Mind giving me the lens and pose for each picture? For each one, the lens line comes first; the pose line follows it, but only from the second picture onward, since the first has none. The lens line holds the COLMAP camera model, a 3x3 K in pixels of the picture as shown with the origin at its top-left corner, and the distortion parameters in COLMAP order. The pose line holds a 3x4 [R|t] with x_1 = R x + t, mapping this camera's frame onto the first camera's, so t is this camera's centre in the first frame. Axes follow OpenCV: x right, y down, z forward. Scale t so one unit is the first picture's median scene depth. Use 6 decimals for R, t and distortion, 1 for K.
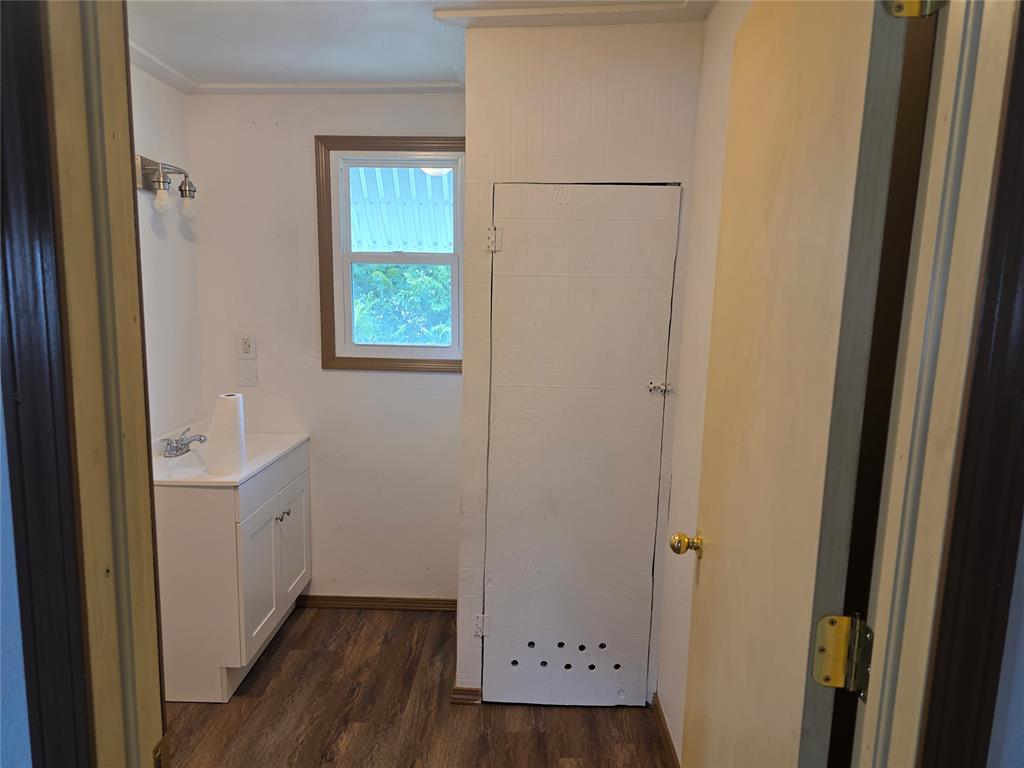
lens RADIAL K [[692.6, 0, 508.6], [0, 692.6, 391.8], [0, 0, 1]] dist [0.023368, -0.006530]
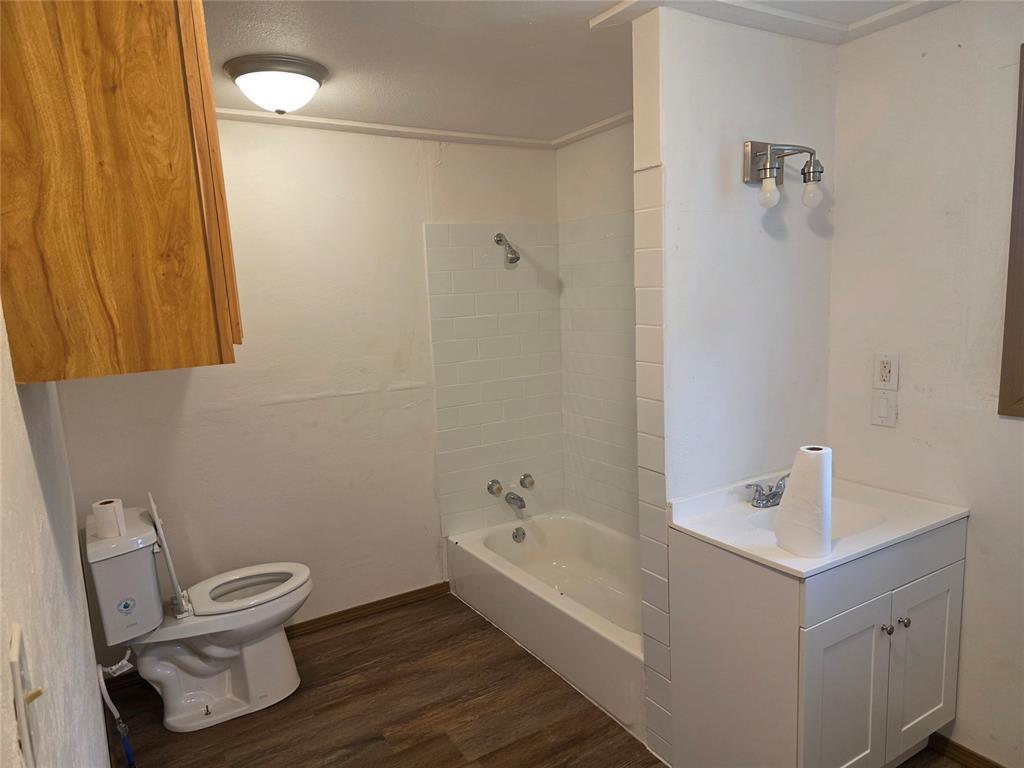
lens RADIAL K [[692.6, 0, 508.6], [0, 692.6, 391.8], [0, 0, 1]] dist [0.023368, -0.006530]
pose [[0.545234, 0.087983, -0.833654, 0.023433], [-0.071527, 0.995733, 0.058308, -0.066897], [0.835226, 0.027837, 0.549201, 0.299012]]
